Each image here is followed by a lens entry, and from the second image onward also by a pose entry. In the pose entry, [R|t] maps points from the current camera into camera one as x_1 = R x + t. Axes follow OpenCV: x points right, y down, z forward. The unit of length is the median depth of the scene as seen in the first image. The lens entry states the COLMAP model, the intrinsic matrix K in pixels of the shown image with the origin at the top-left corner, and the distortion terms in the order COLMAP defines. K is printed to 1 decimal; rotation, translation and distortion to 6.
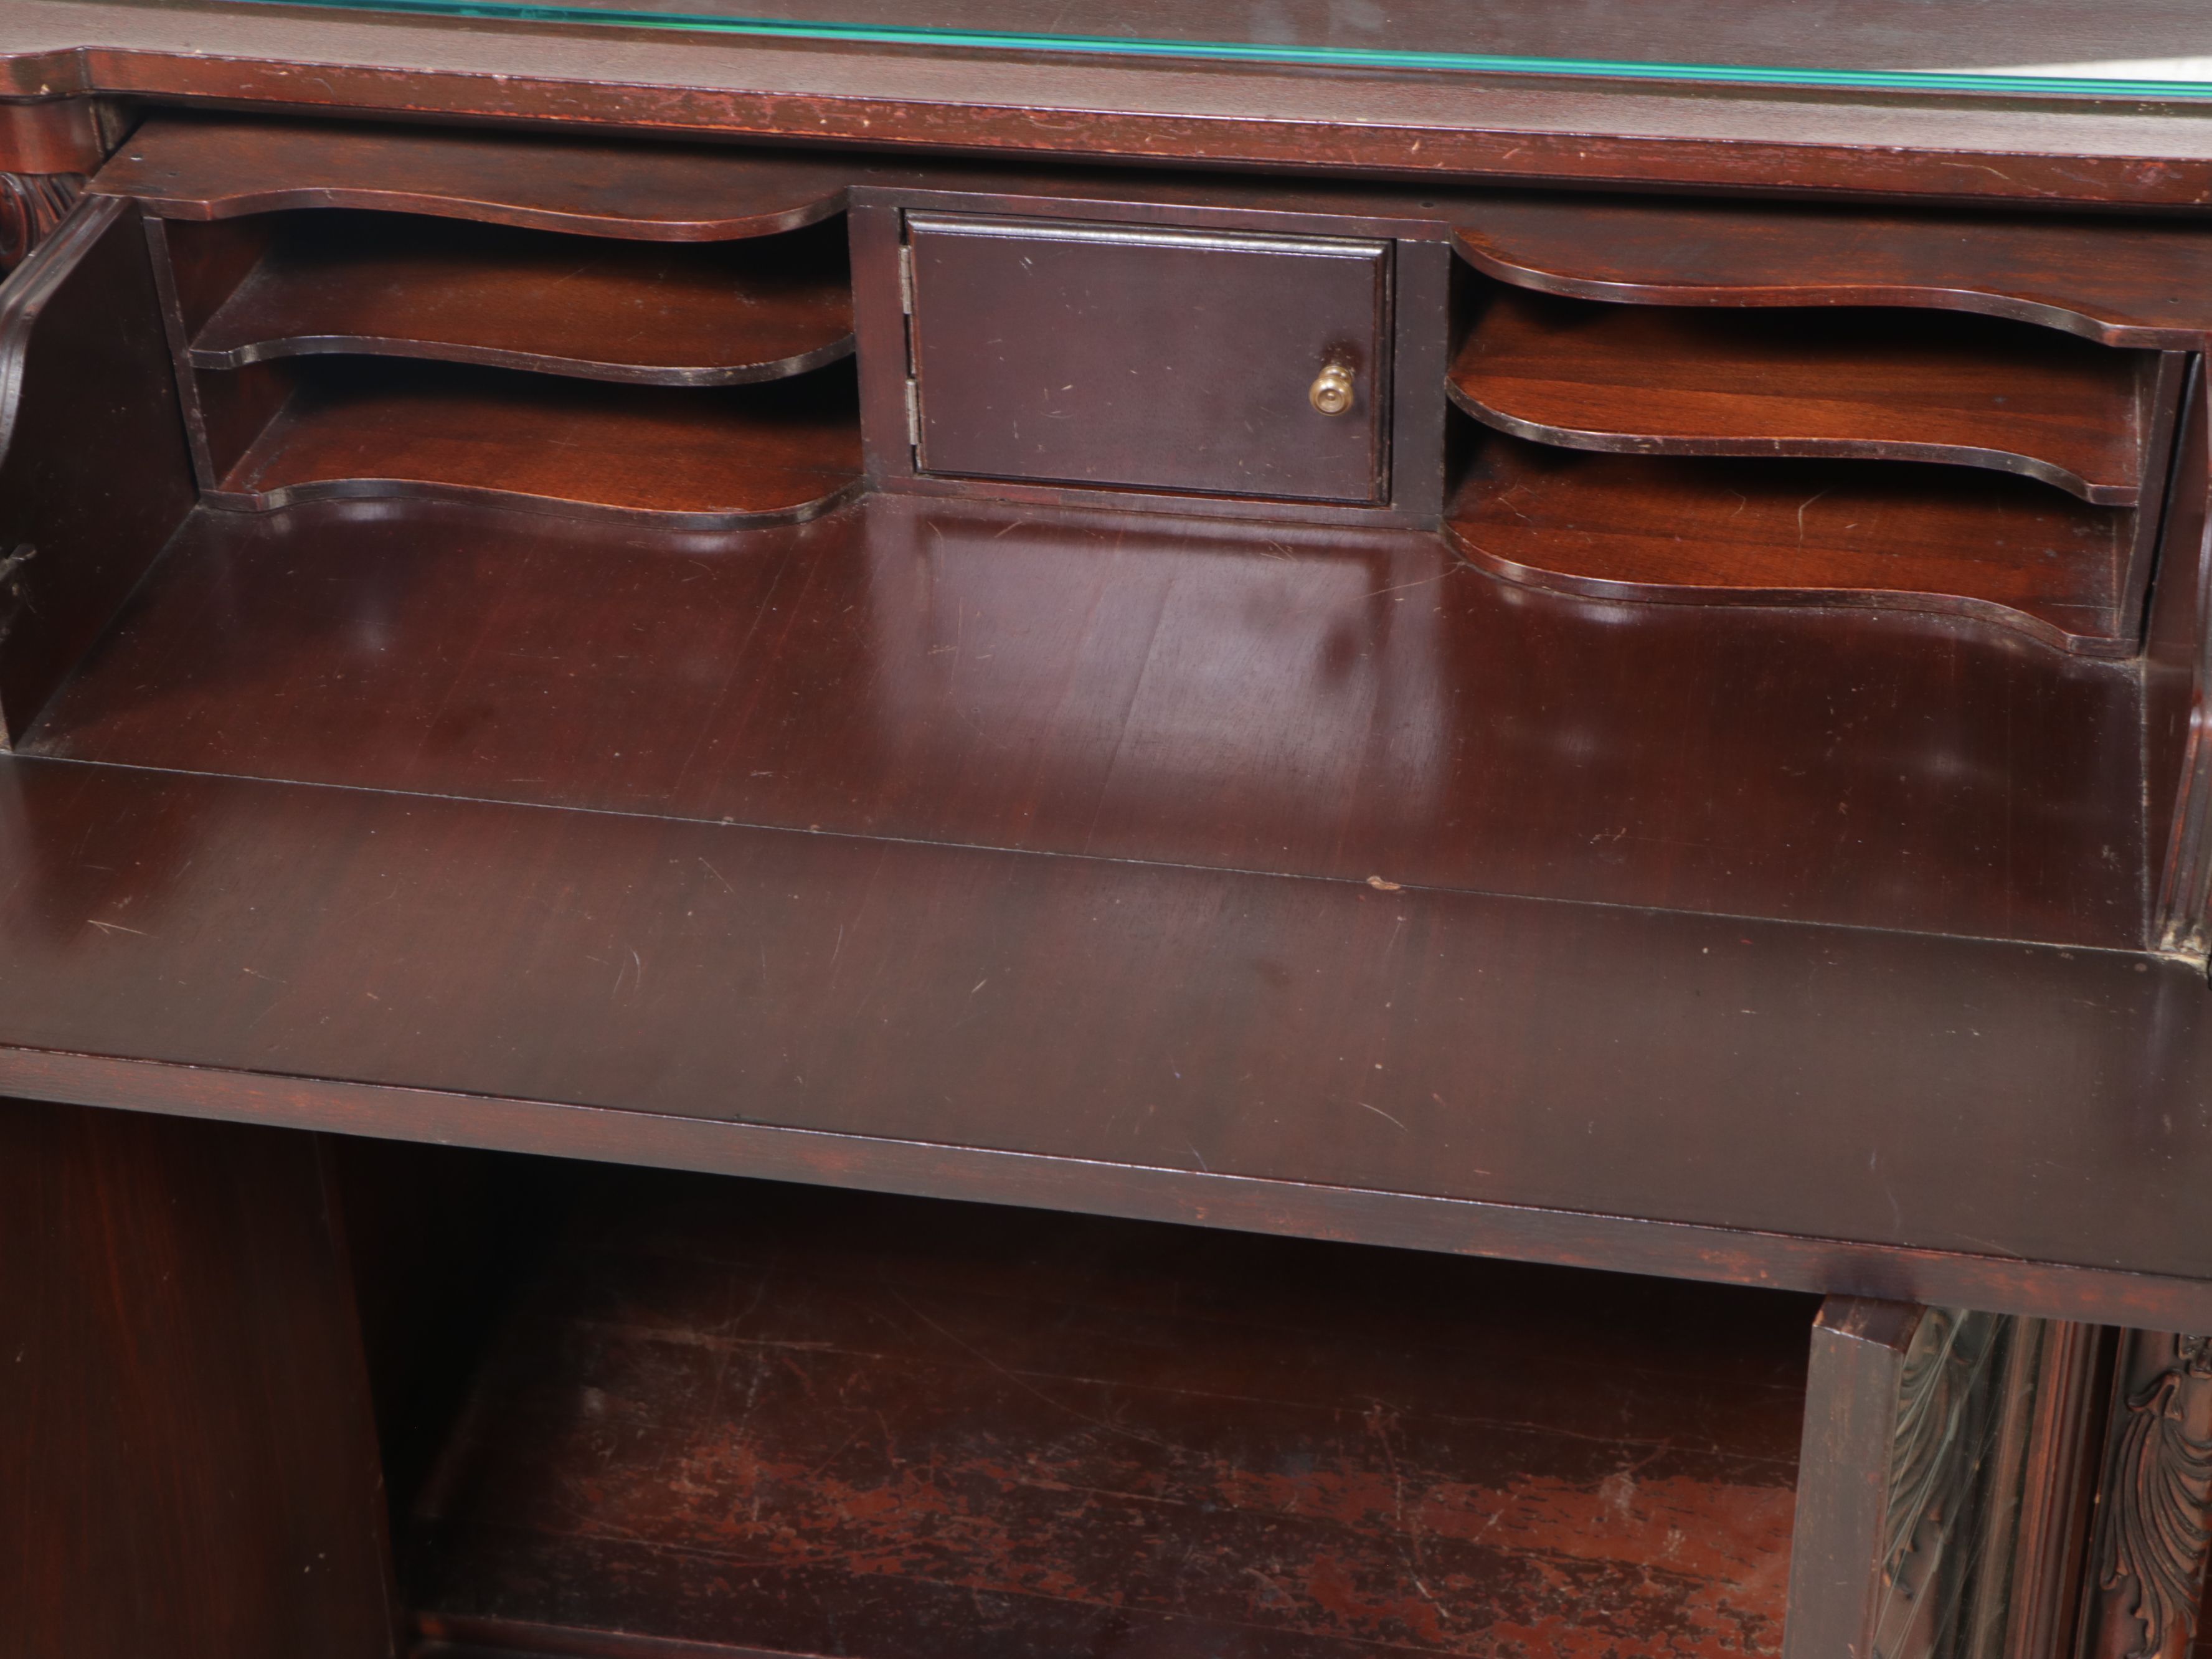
lens RADIAL K [[3997.8, 0, 1106.0], [0, 3997.8, 829.5], [0, 0, 1]] dist [0.130998, 0.154183]
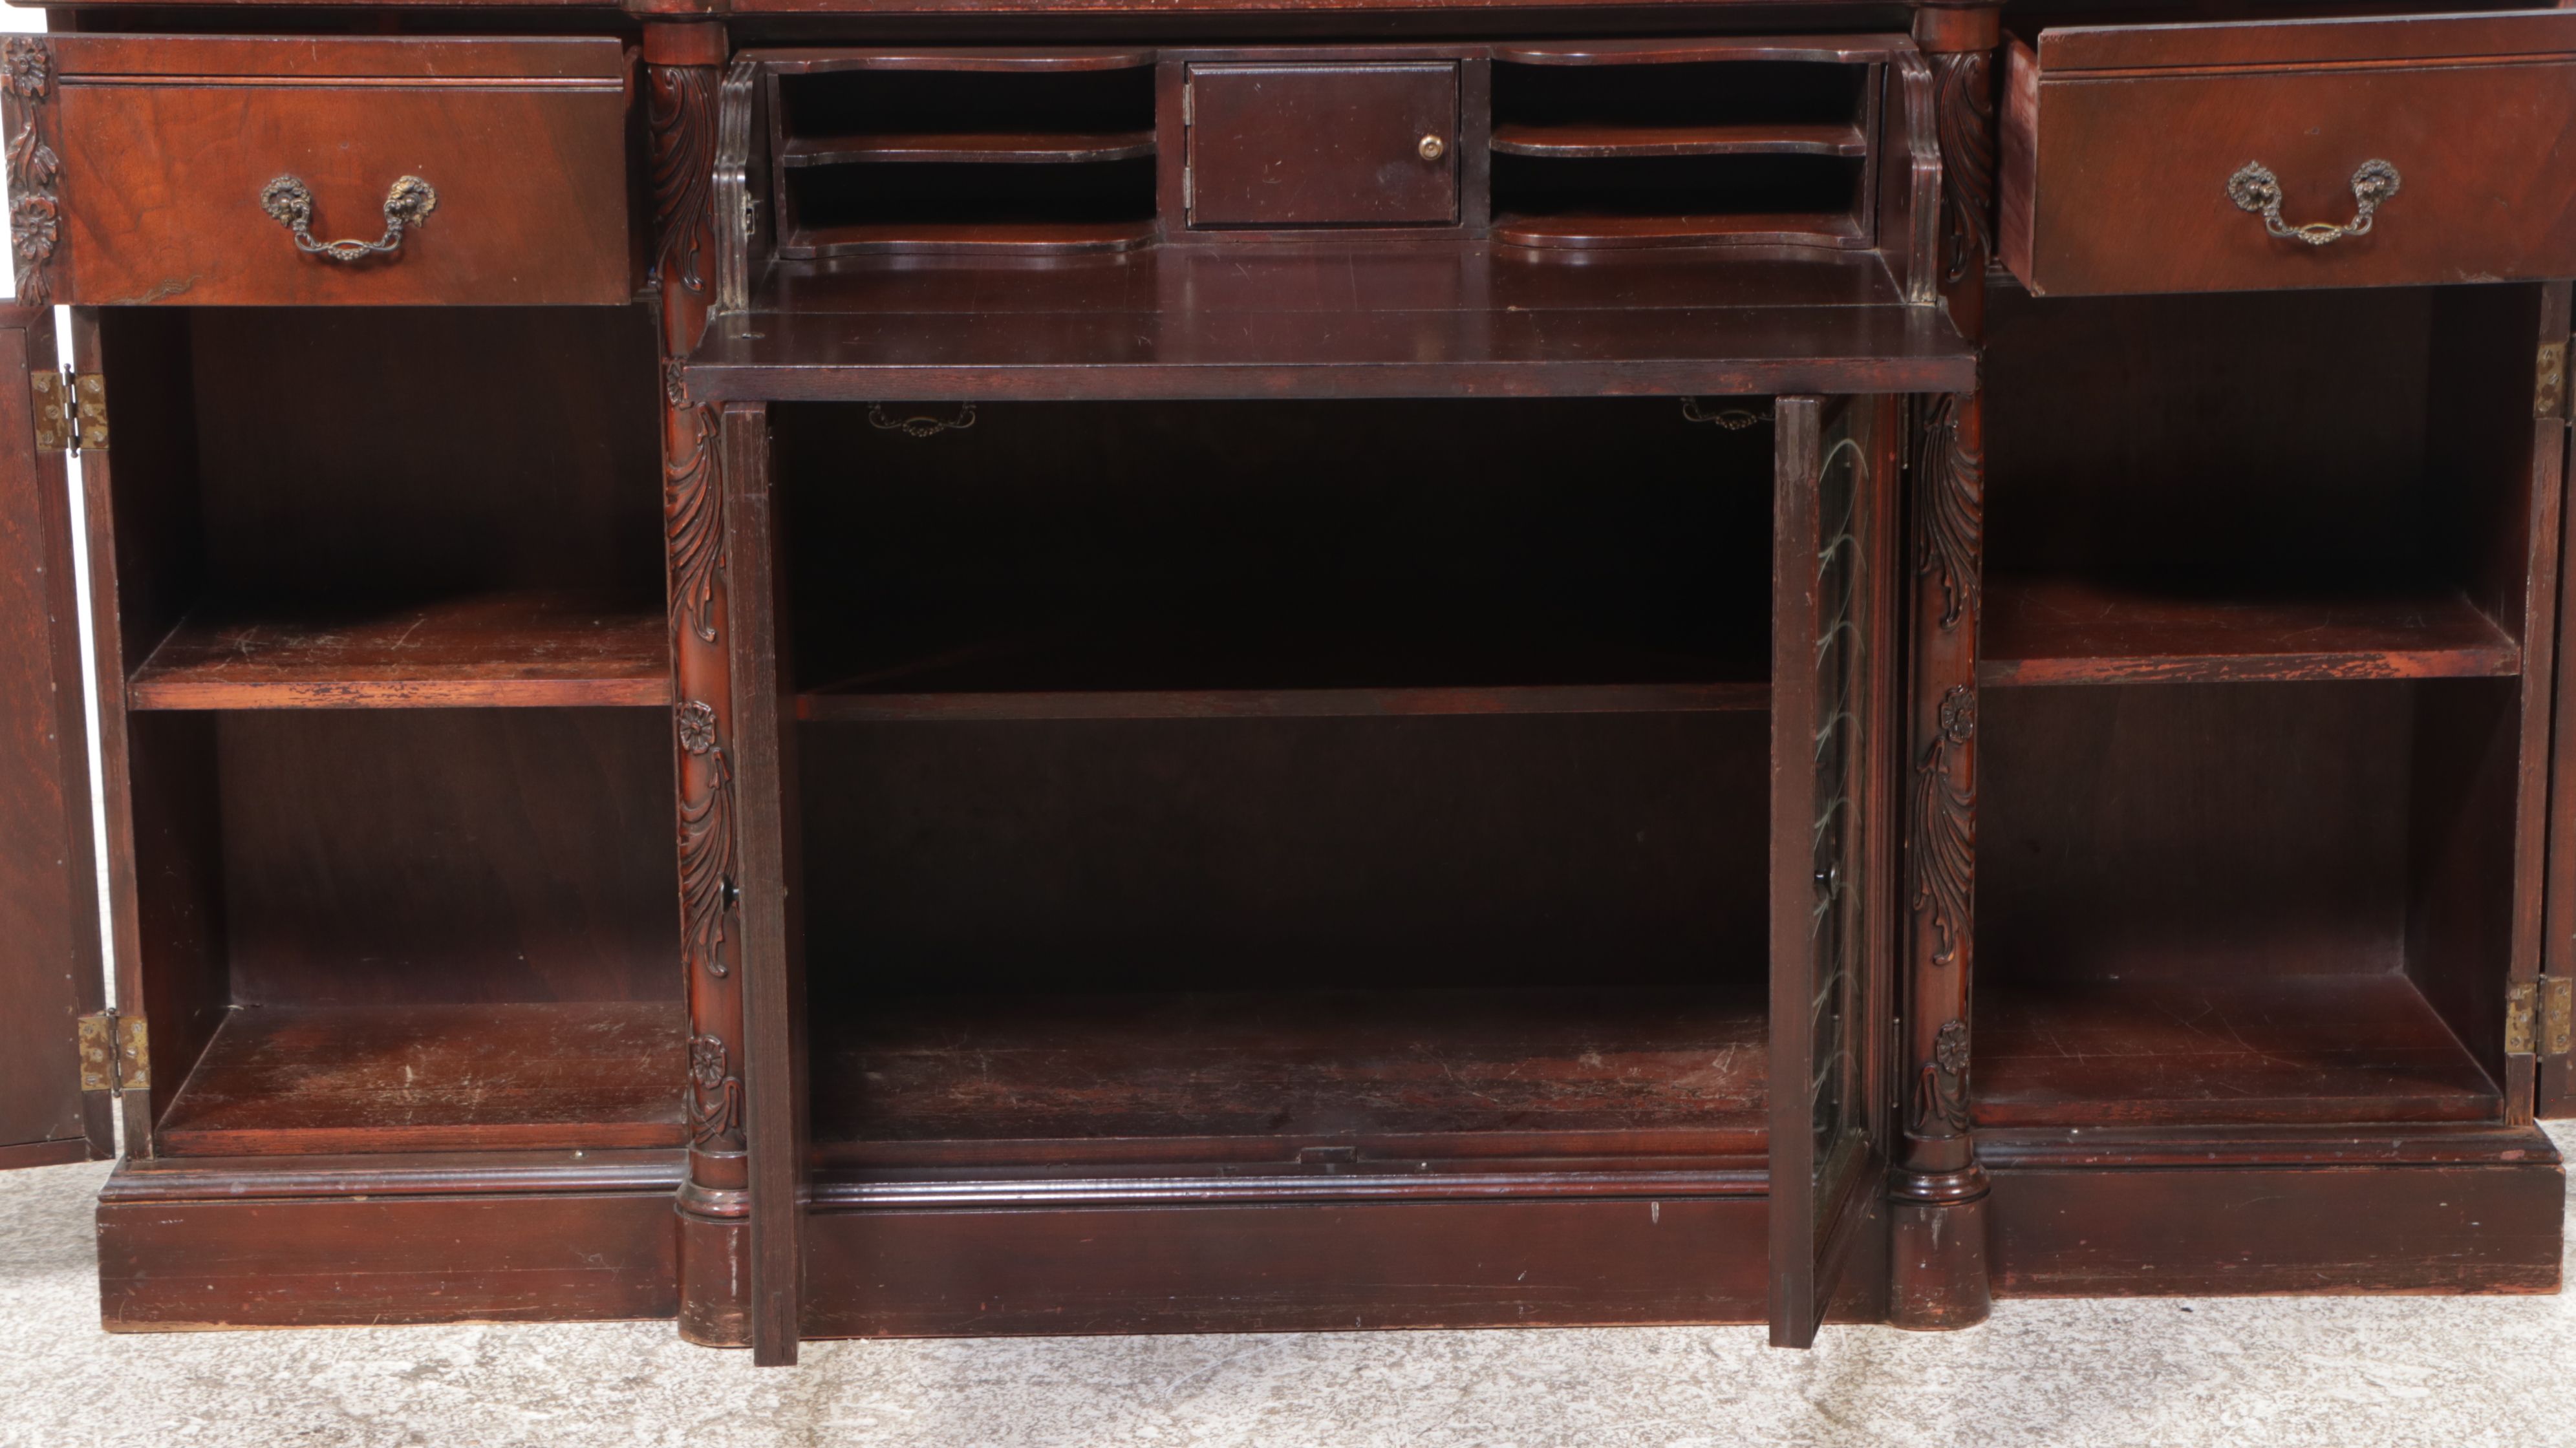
lens RADIAL K [[5402.6, 0, 1288.0], [0, 5402.6, 724.0], [0, 0, 1]] dist [0.195876, 0.225543]
pose [[0.981043, -0.037134, 0.190197, -0.424657], [0.097645, 0.942493, -0.319646, 0.804395], [-0.167389, 0.332158, 0.928252, -1.036819]]
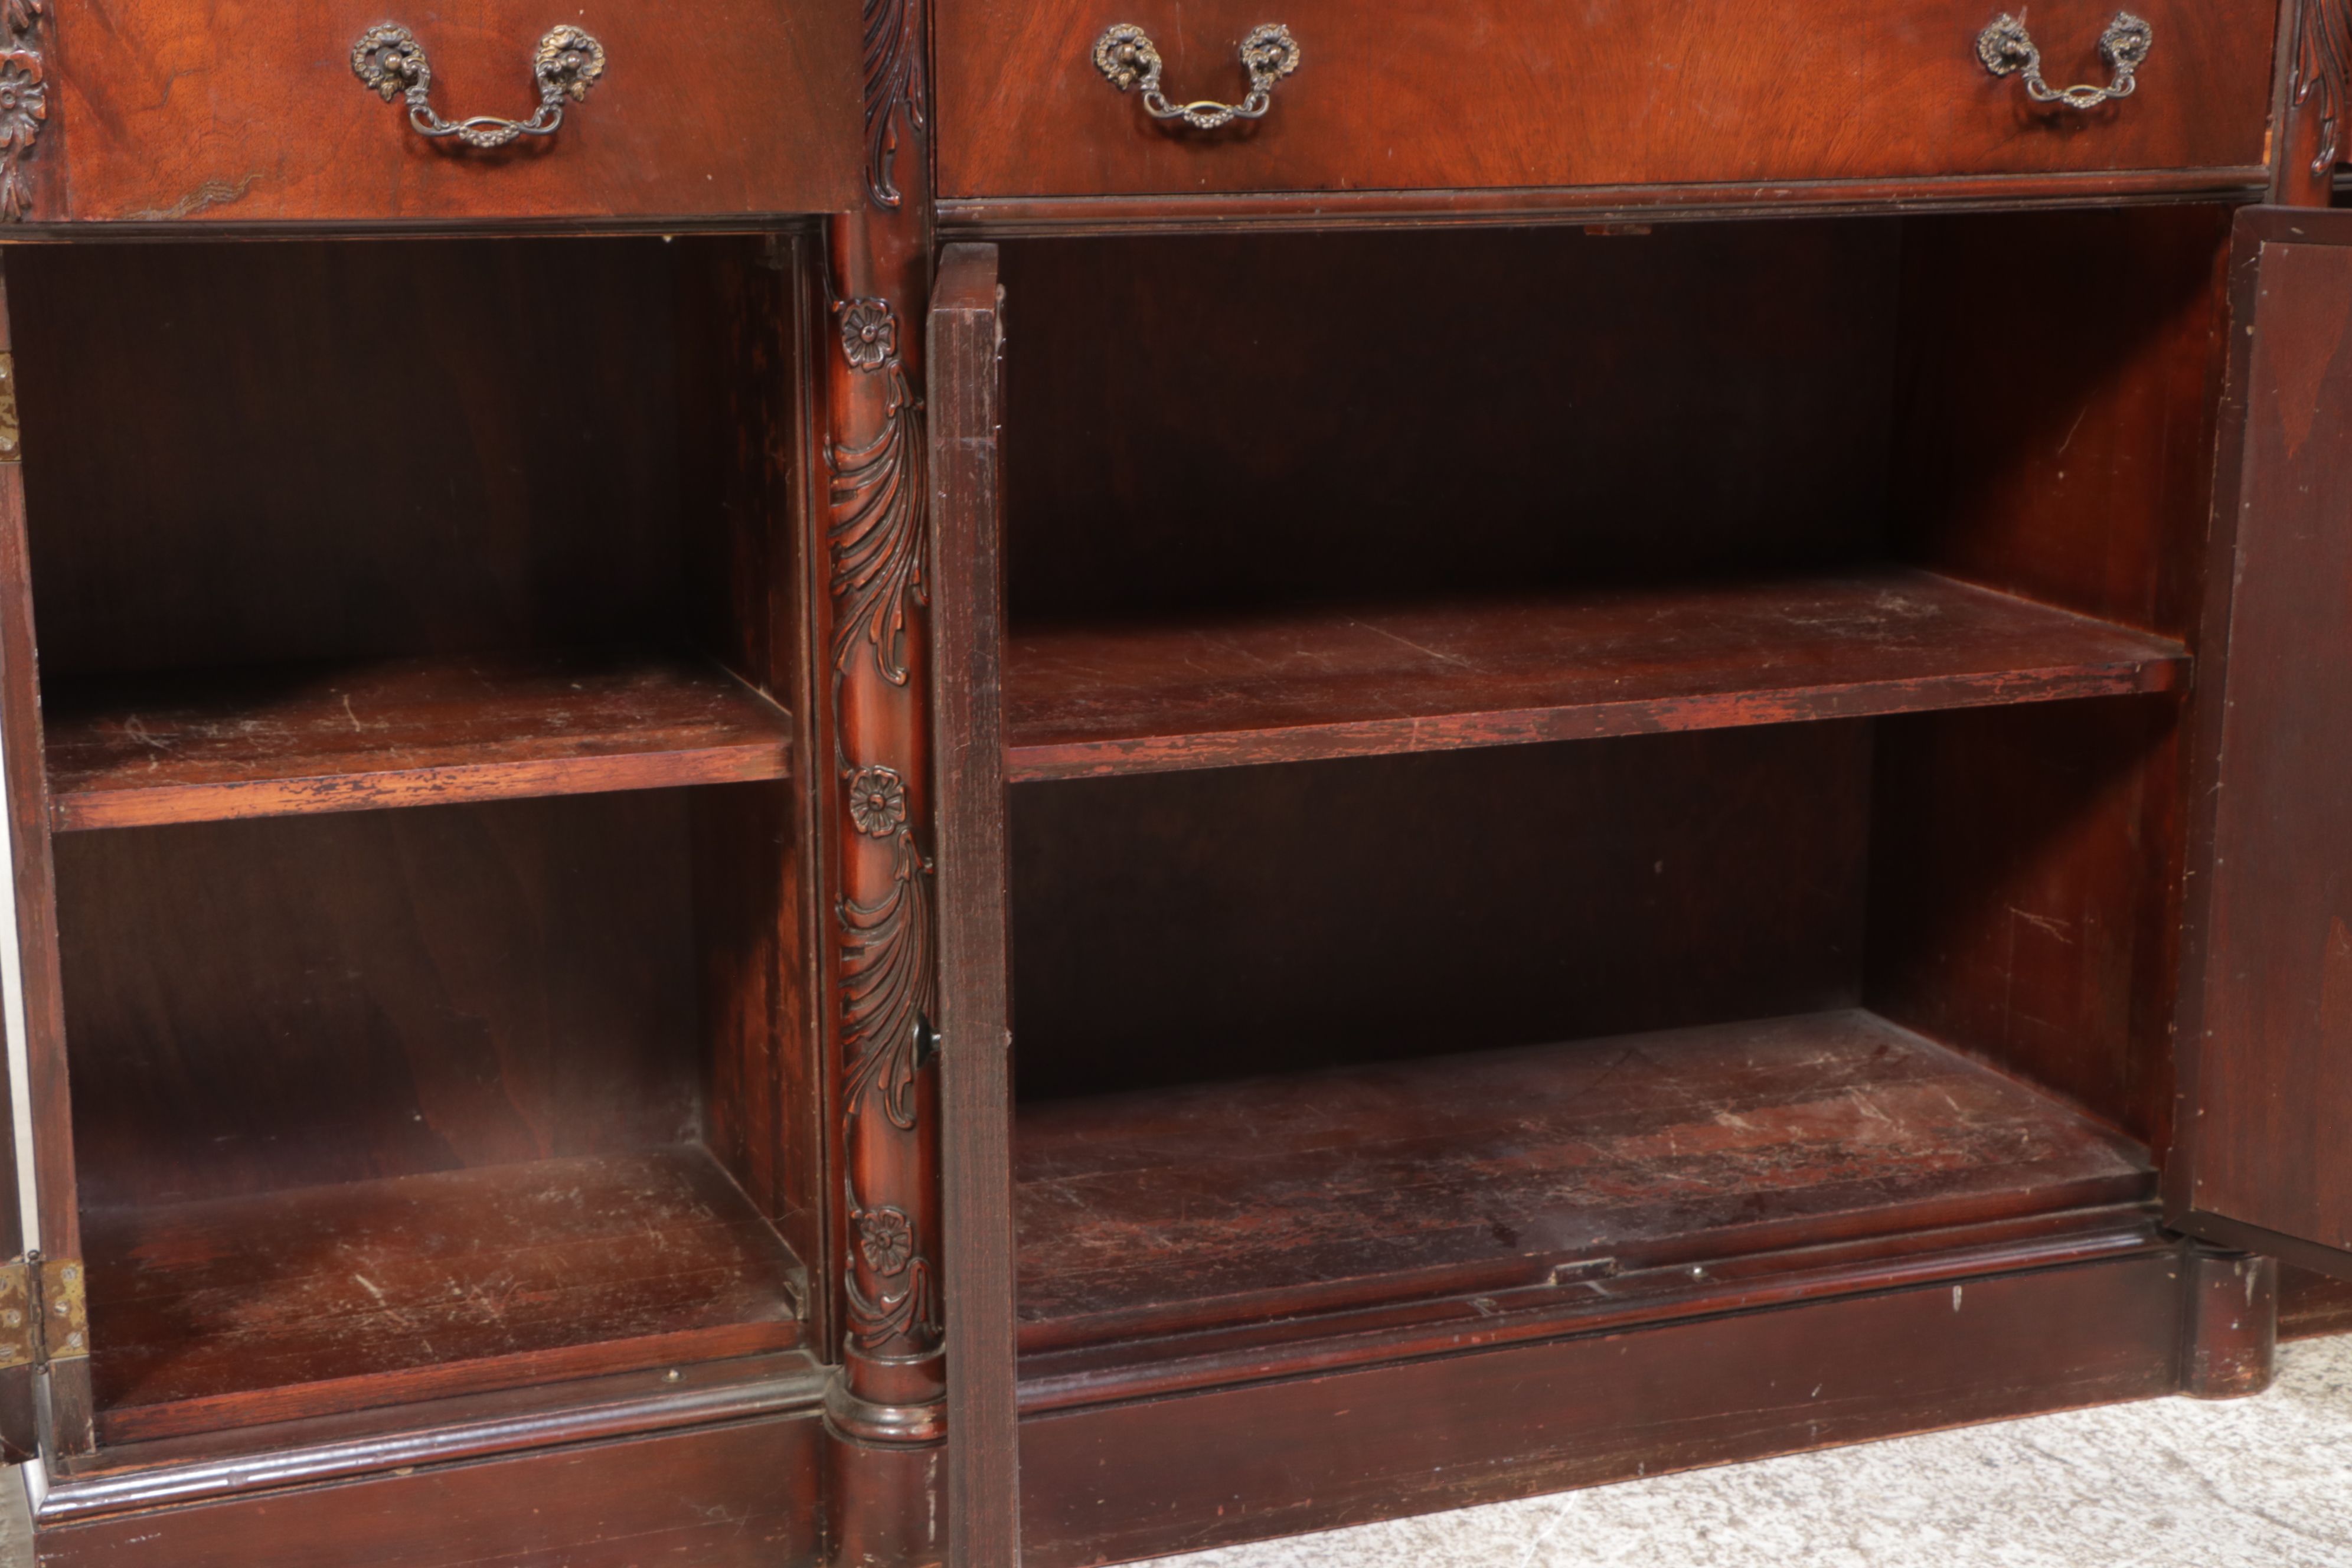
lens RADIAL K [[3556.3, 0, 1176.0], [0, 3556.3, 784.0], [0, 0, 1]] dist [0.036019, 0.272574]
pose [[0.856892, -0.096440, 0.506394, -0.713688], [0.261304, 0.928047, -0.265423, 0.384591], [-0.444360, 0.359762, 0.820436, 0.117284]]
